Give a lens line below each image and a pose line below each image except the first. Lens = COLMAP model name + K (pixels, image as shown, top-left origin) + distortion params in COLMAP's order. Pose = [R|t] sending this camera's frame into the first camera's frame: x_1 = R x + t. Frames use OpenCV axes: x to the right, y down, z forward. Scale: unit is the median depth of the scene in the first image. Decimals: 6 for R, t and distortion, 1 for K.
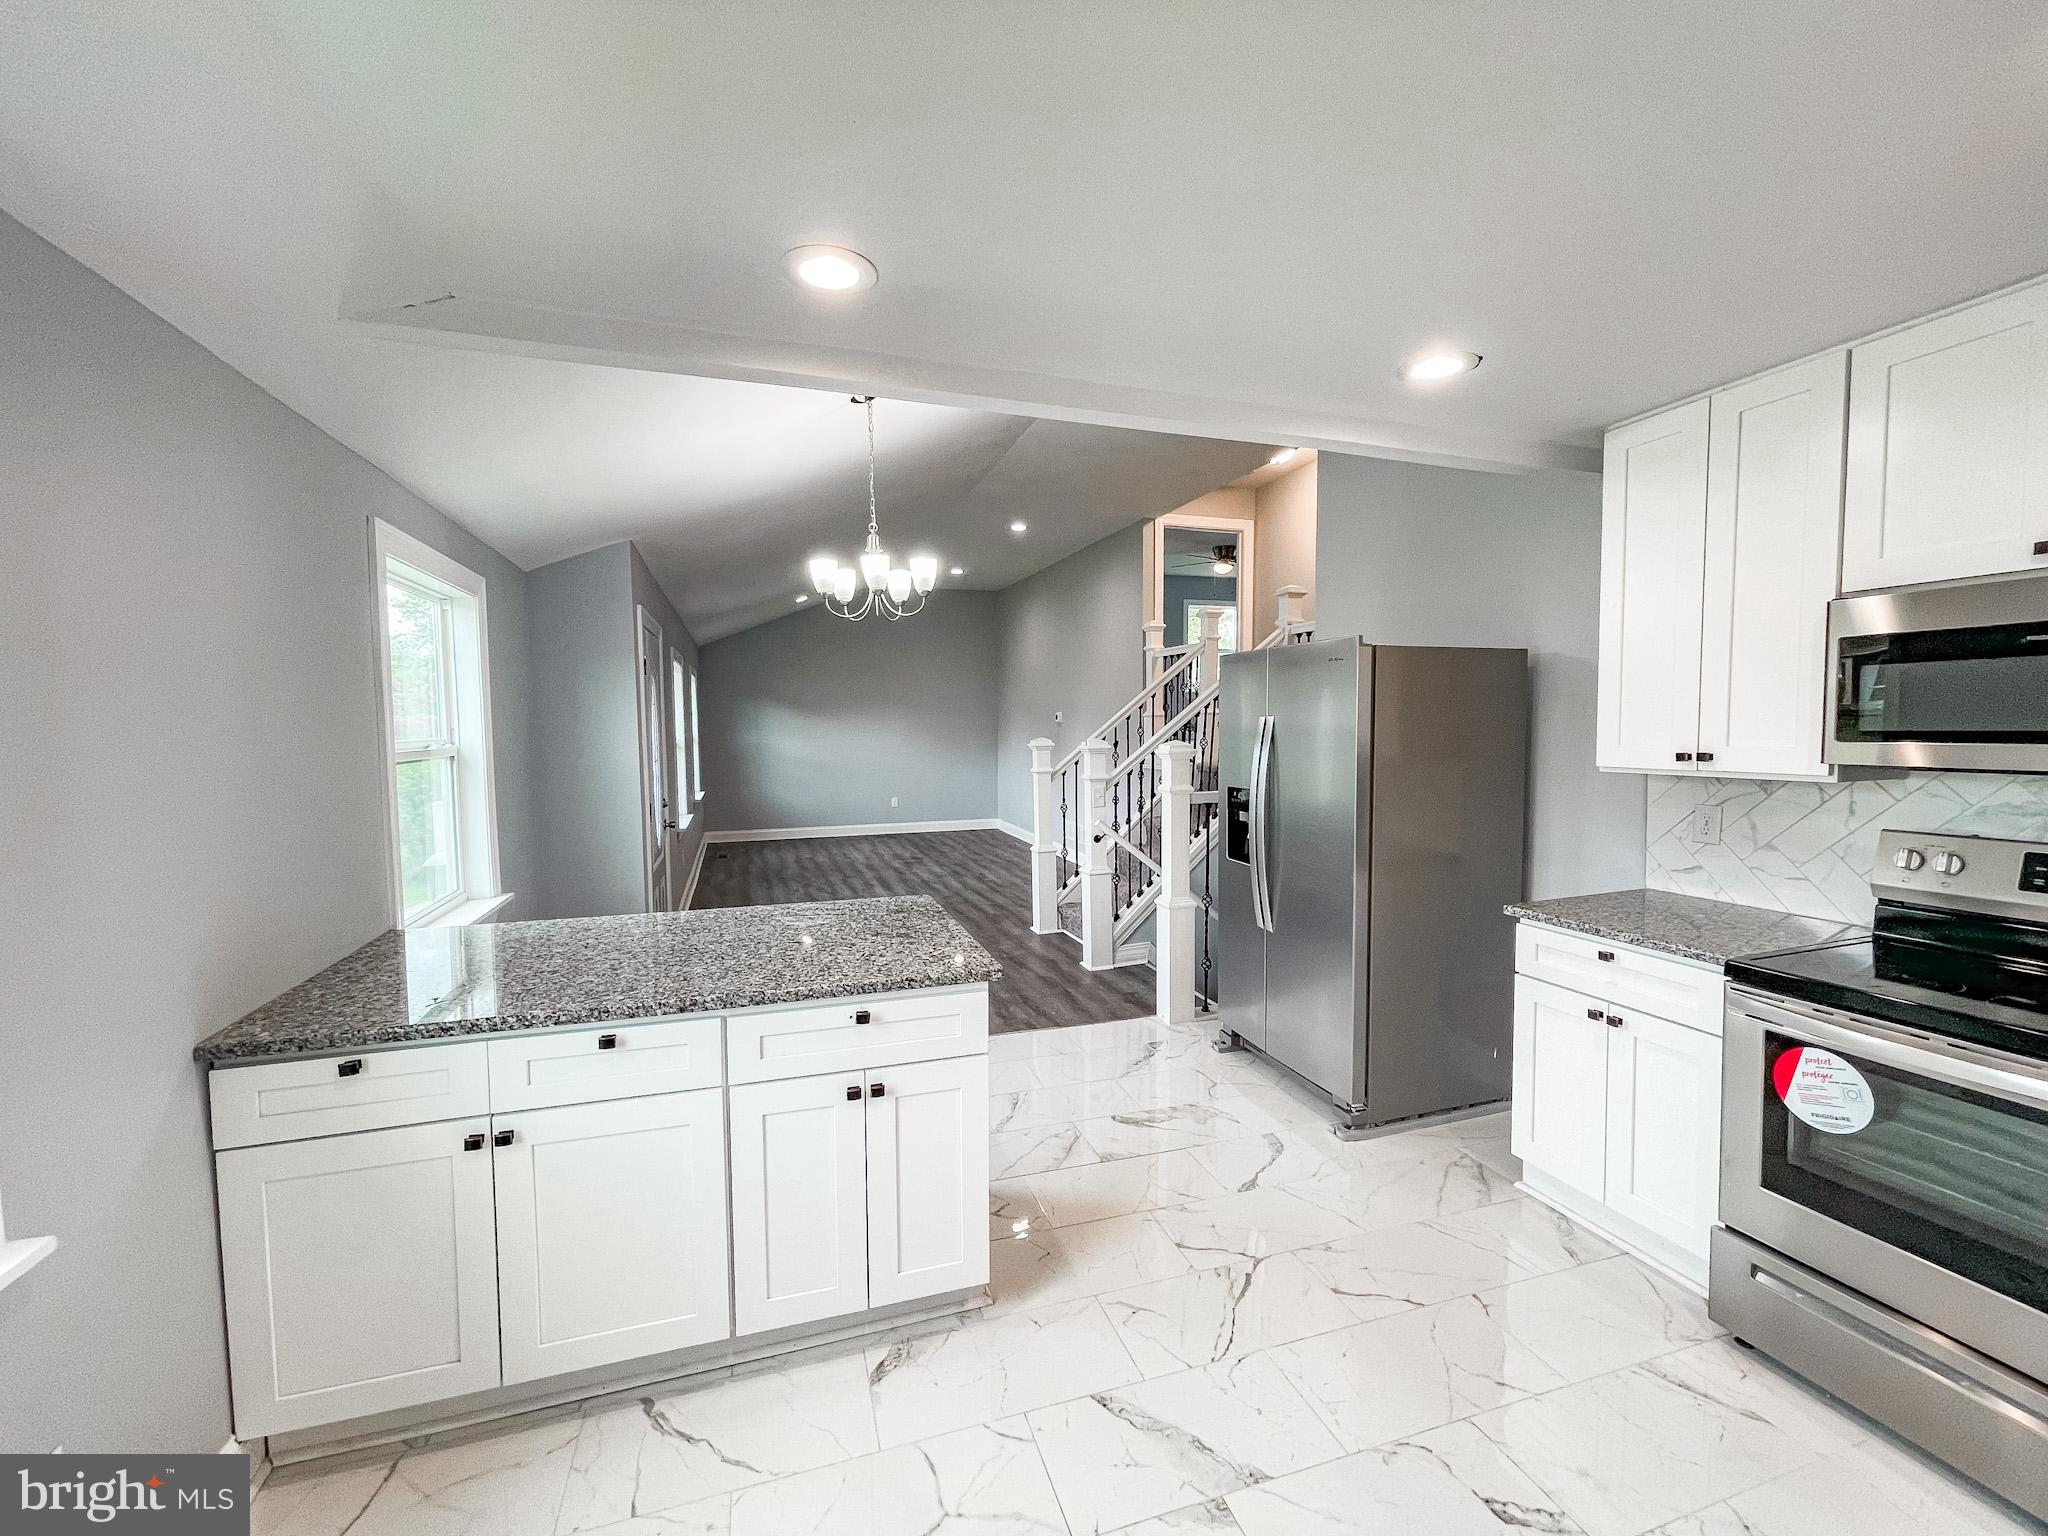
lens RADIAL K [[829.2, 0, 1020.5], [0, 829.2, 772.4], [0, 0, 1]] dist [-0.000880, 0.000201]
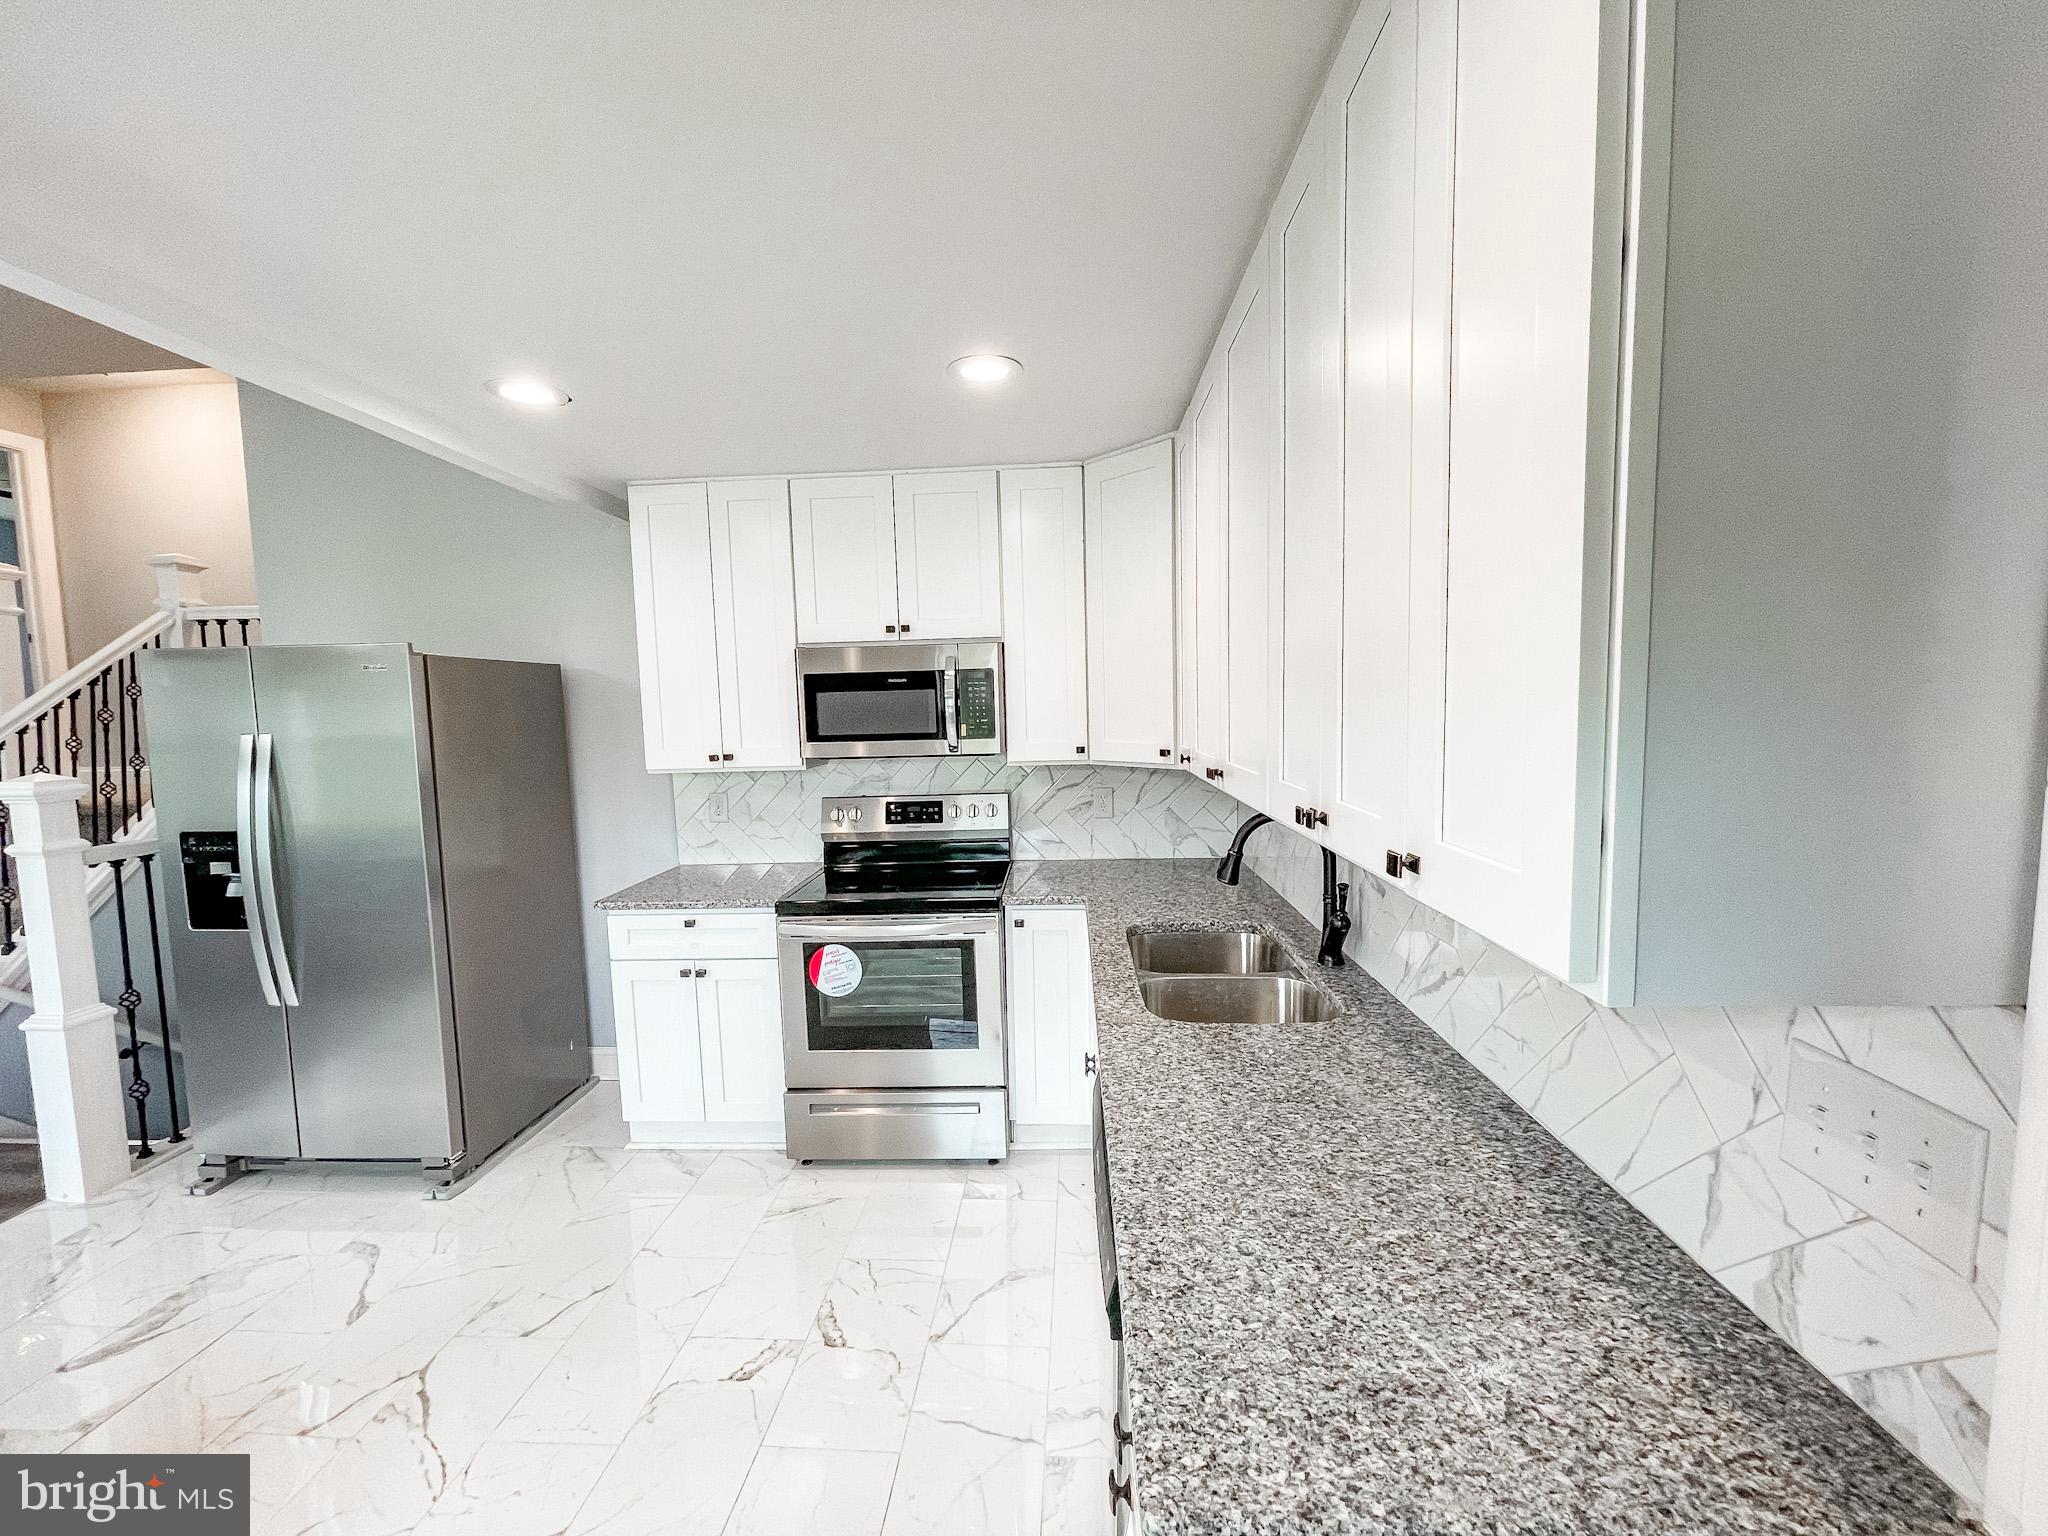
lens RADIAL K [[829.2, 0, 1024.4], [0, 829.2, 774.3], [0, 0, 1]] dist [-0.000880, 0.000201]
pose [[0.365931, -0.077344, 0.927422, -0.207096], [0.074942, 0.995753, 0.053473, -0.023708], [-0.927620, 0.049935, 0.370174, 0.062071]]
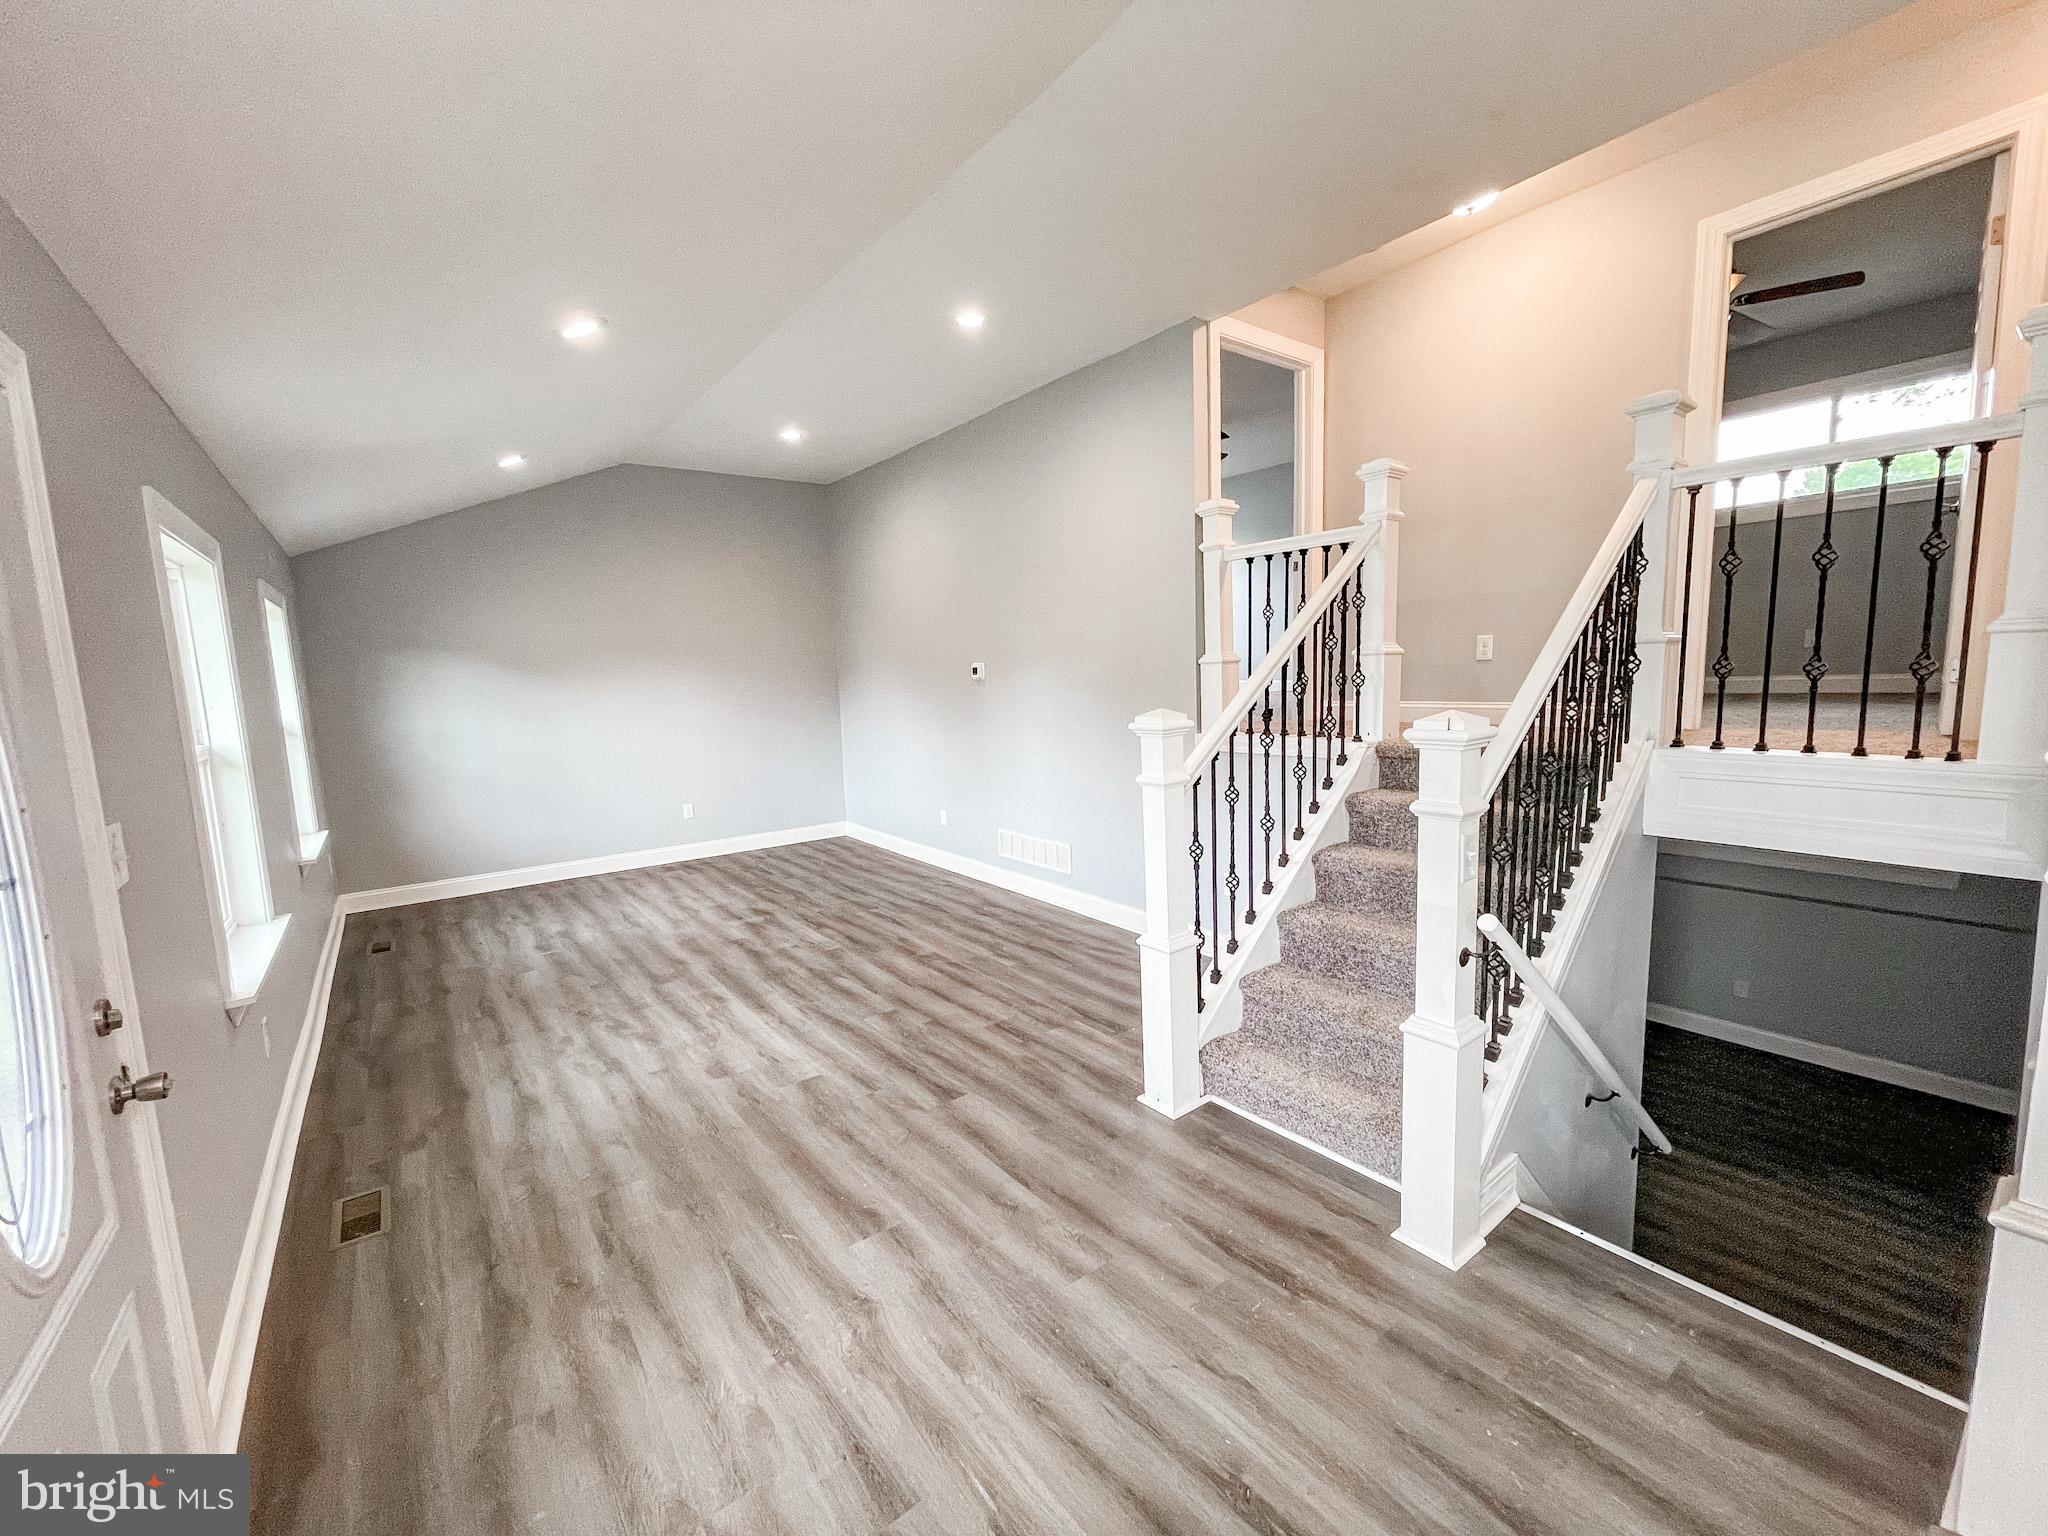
lens RADIAL K [[829.2, 0, 1014.1], [0, 829.2, 759.5], [0, 0, 1]] dist [-0.000880, 0.000201]
pose [[0.948921, -0.063219, 0.309116, -0.455174], [0.051161, 0.997585, 0.046969, -0.090505], [-0.311339, -0.028755, 0.949864, 1.302236]]
